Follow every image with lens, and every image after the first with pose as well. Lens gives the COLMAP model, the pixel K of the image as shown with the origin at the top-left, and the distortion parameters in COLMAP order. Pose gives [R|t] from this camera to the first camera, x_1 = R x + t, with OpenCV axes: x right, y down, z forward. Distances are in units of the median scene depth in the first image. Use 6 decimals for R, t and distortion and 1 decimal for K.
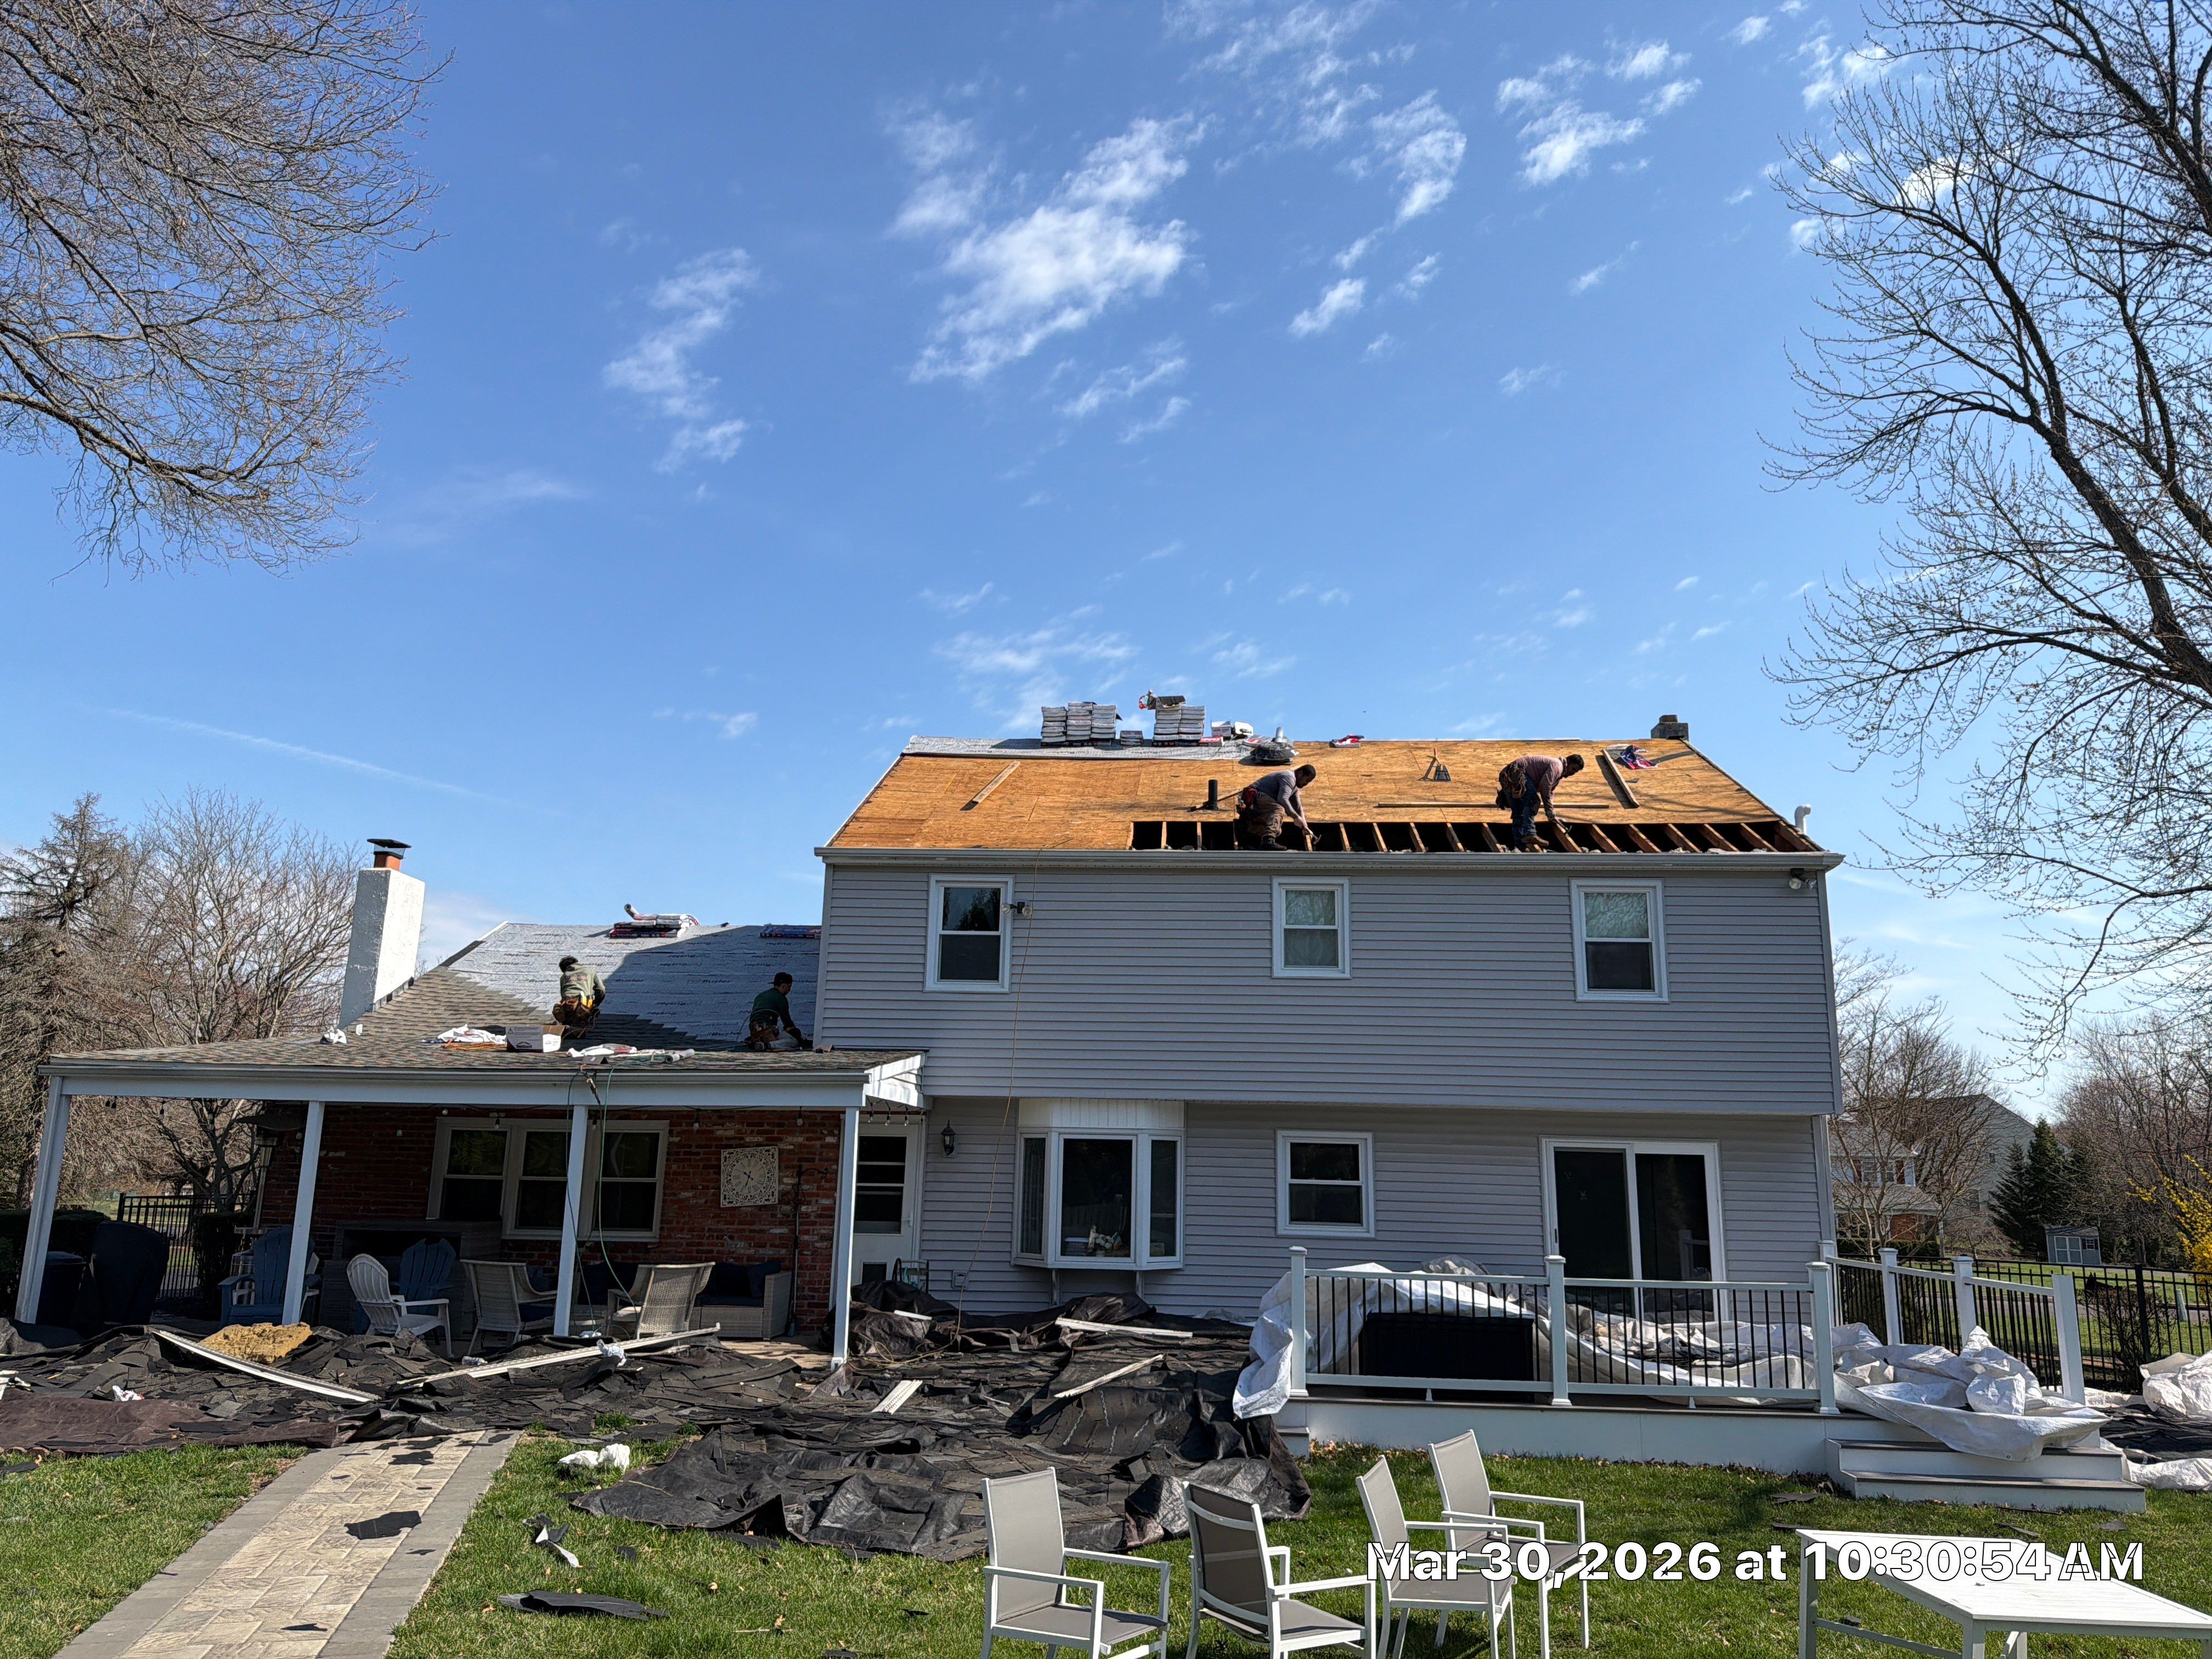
lens RADIAL K [[1519.0, 0, 1106.0], [0, 1519.0, 829.5], [0, 0, 1]] dist [0.046980, -0.046341]
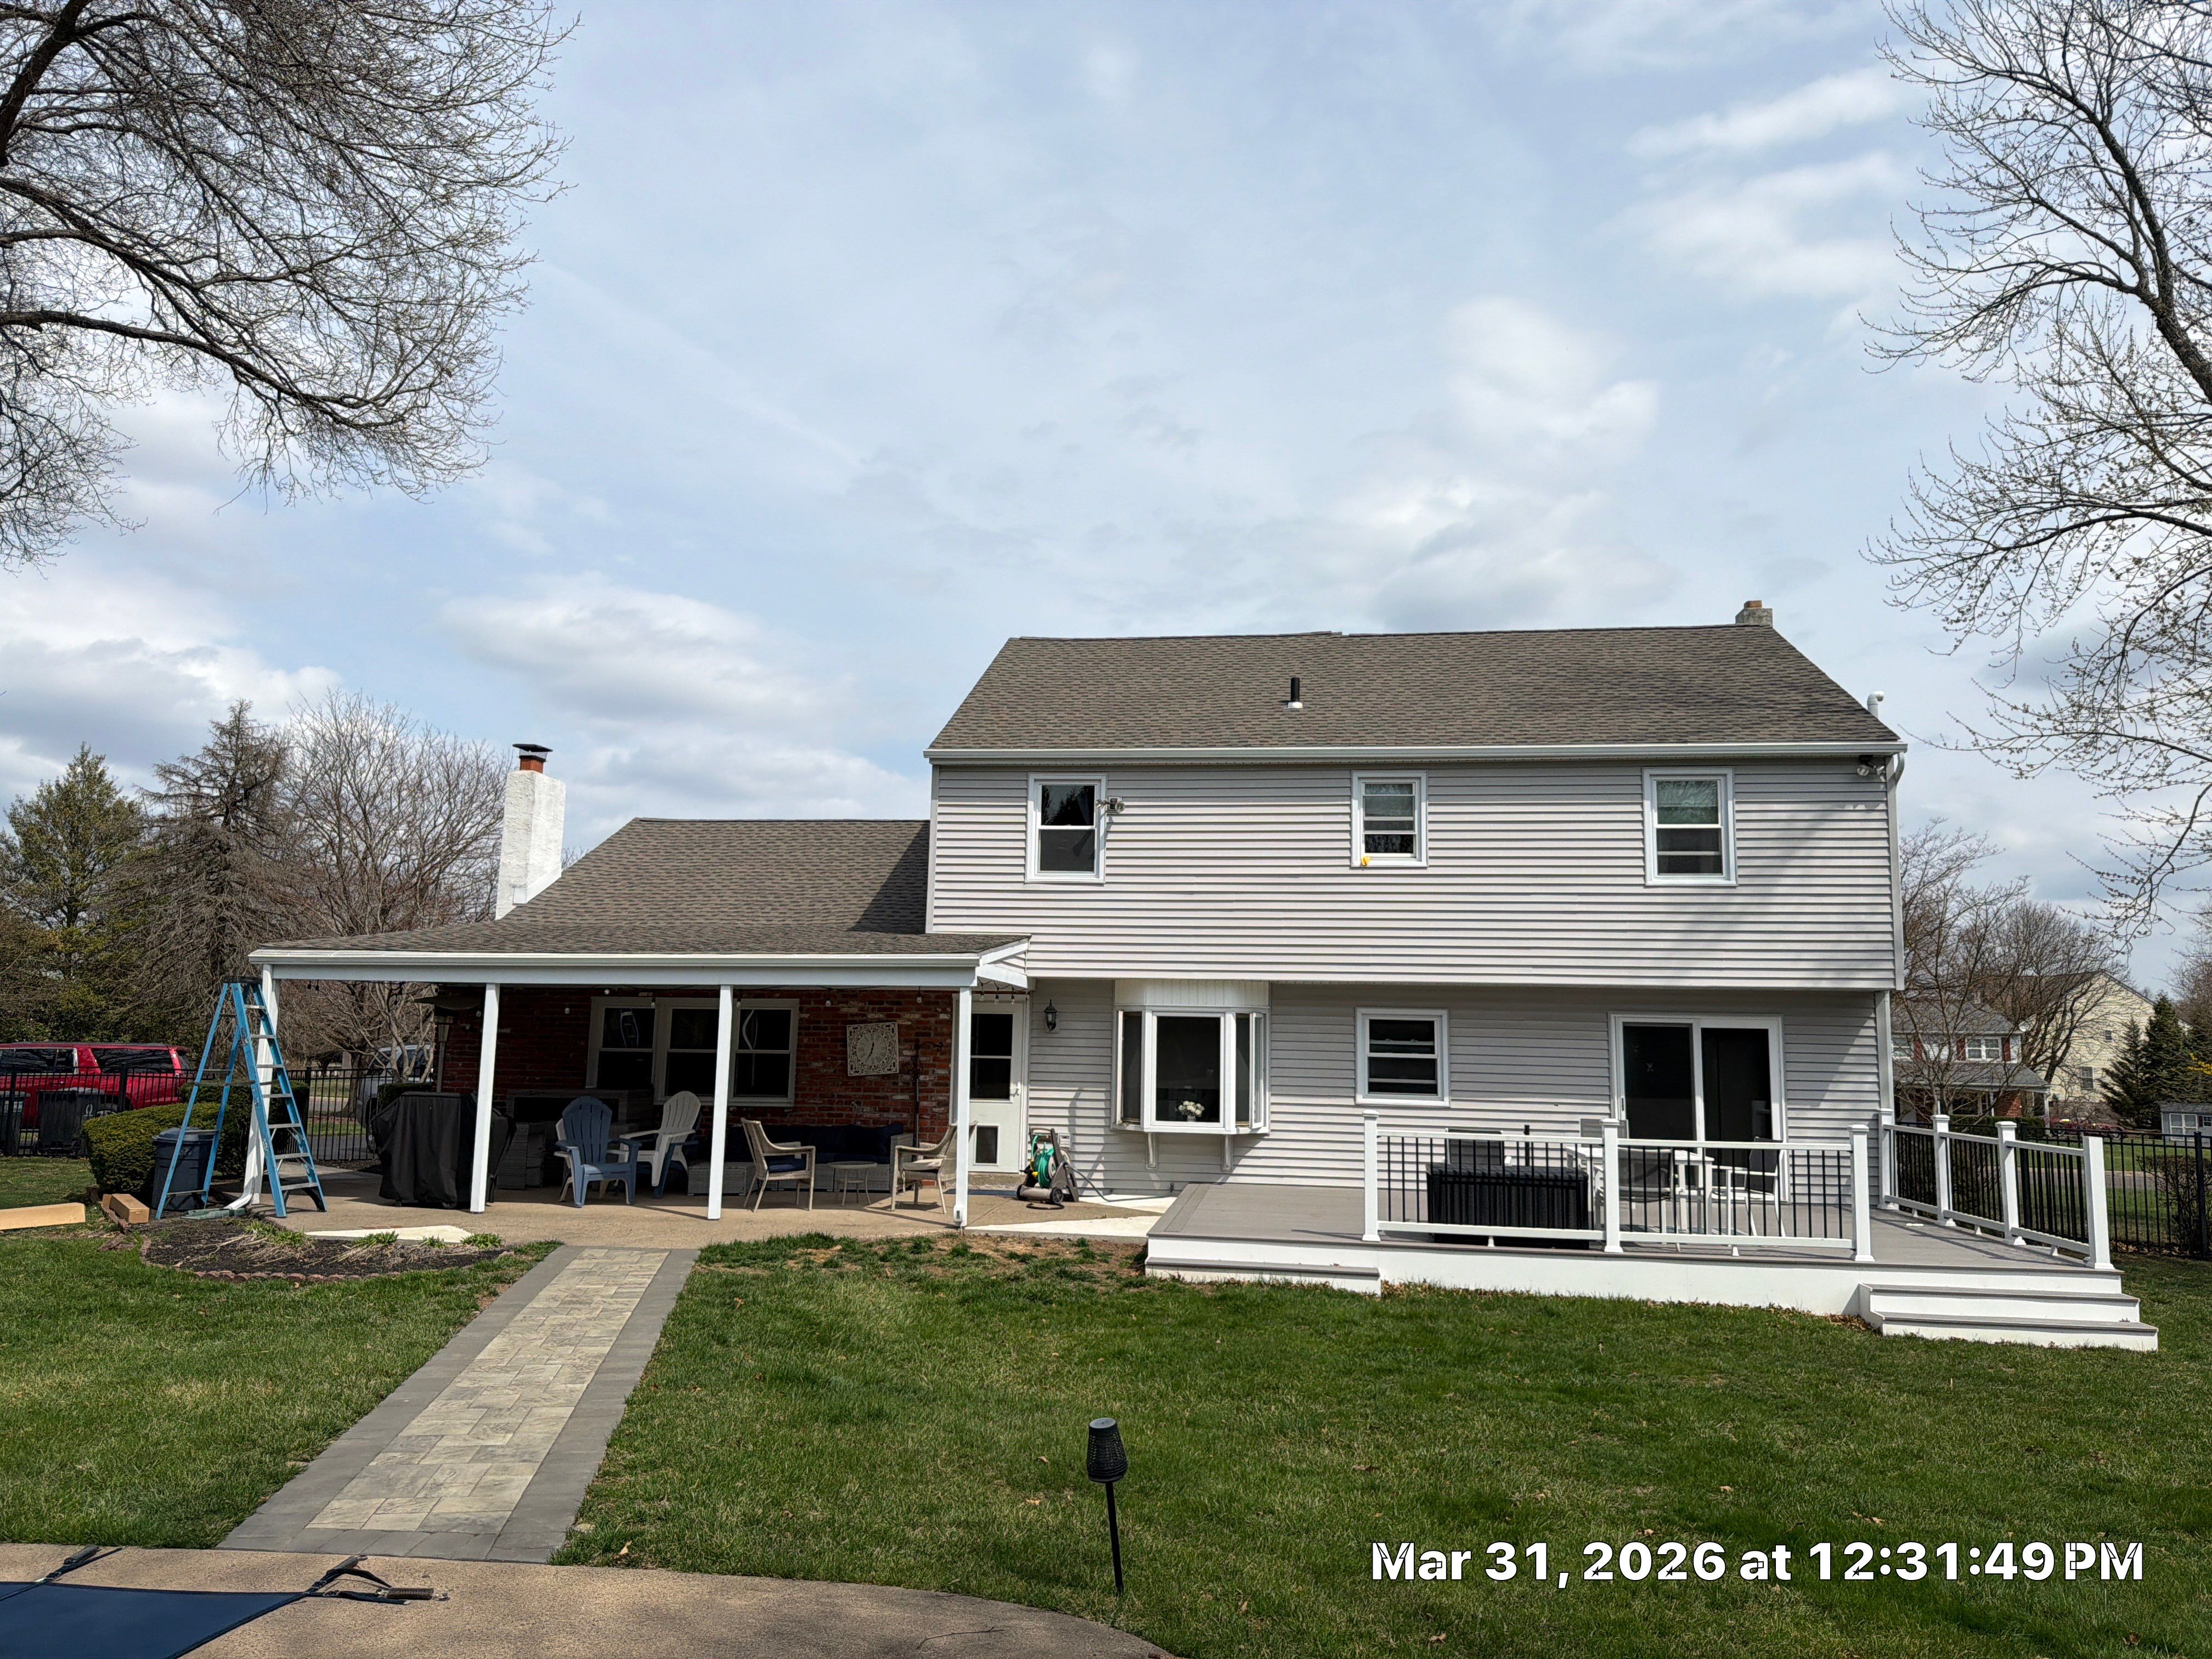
lens RADIAL K [[1503.8, 0, 1100.0], [0, 1503.8, 834.3], [0, 0, 1]] dist [0.070968, -0.040513]
pose [[0.997828, -0.010272, -0.065067, 0.002105], [0.015356, 0.996825, 0.078134, -0.009730], [0.064057, -0.078964, 0.994817, -0.059642]]
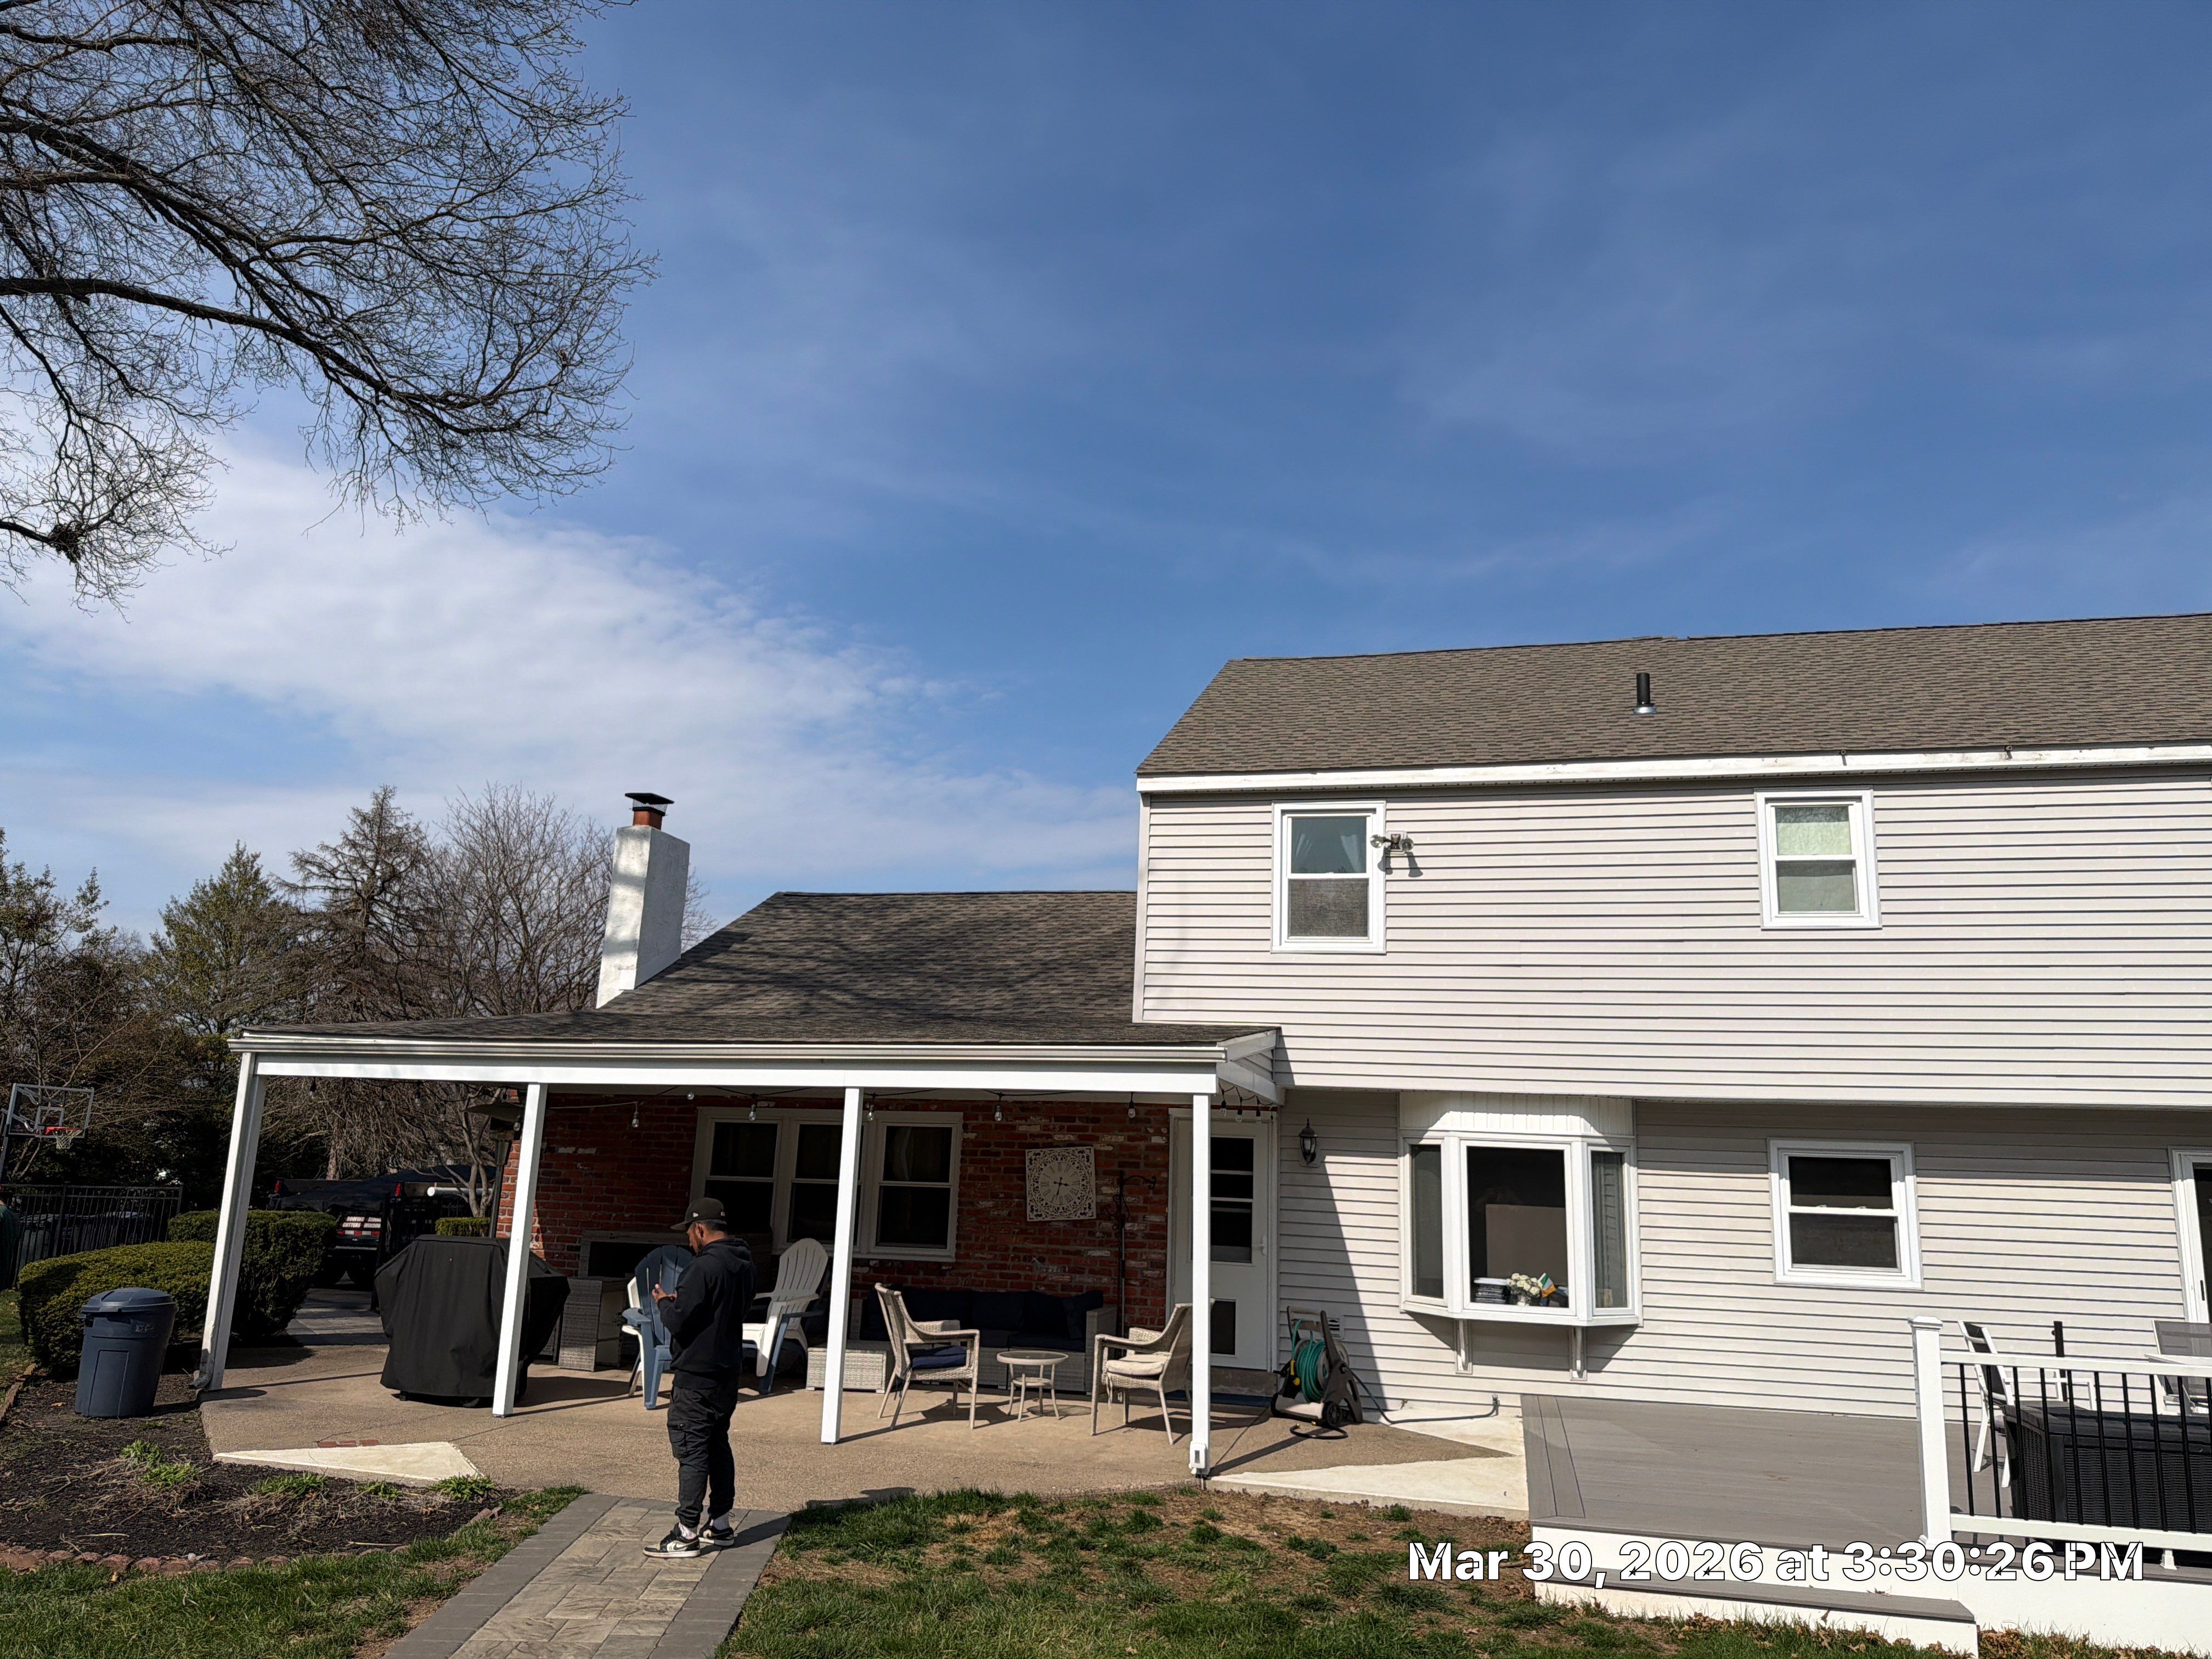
lens RADIAL K [[1535.1, 0, 1090.8], [0, 1535.1, 830.1], [0, 0, 1]] dist [0.115372, -0.174596]
pose [[0.982118, -0.025638, -0.186511, -0.062888], [0.024819, 0.999669, -0.006728, 0.047820], [0.186622, 0.001979, 0.982430, 0.208272]]
